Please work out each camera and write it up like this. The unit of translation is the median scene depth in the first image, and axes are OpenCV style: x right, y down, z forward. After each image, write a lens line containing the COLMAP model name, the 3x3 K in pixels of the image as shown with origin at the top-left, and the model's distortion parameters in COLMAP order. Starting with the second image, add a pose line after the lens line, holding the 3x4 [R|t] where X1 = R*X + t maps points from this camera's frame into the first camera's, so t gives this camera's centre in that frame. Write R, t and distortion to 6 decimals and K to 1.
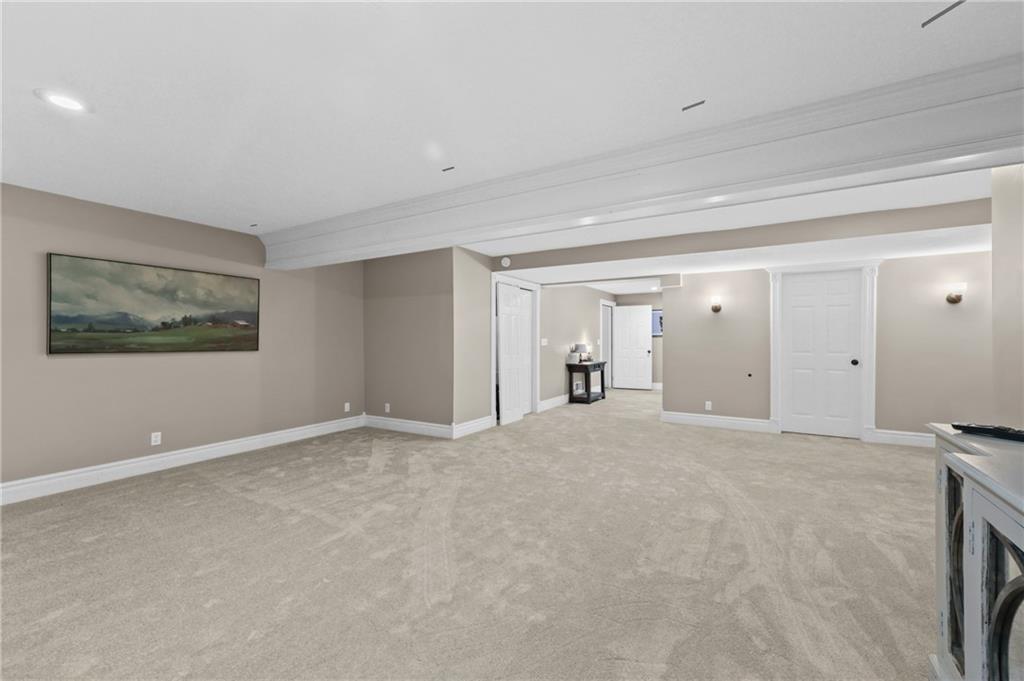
lens RADIAL K [[408.7, 0, 510.1], [0, 408.7, 341.0], [0, 0, 1]] dist [-0.000066, -0.000058]
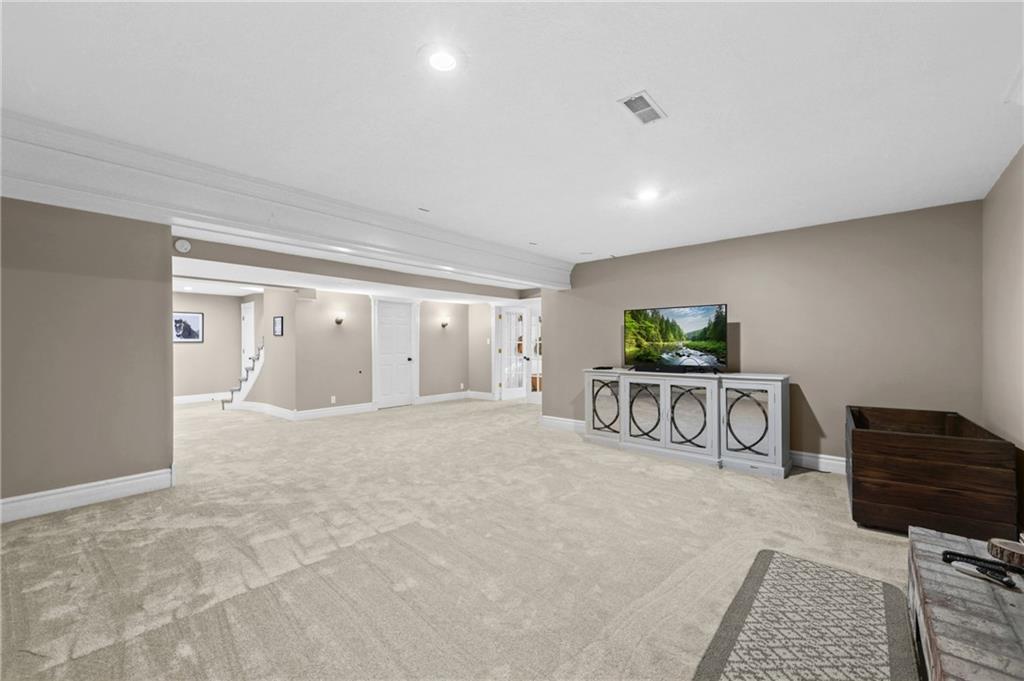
lens RADIAL K [[408.7, 0, 512.6], [0, 408.7, 345.6], [0, 0, 1]] dist [-0.000066, -0.000058]
pose [[0.178554, -0.001541, 0.983929, -0.744675], [0.015200, 0.999884, -0.001192, 0.005125], [-0.983813, 0.015168, 0.178557, 0.292499]]
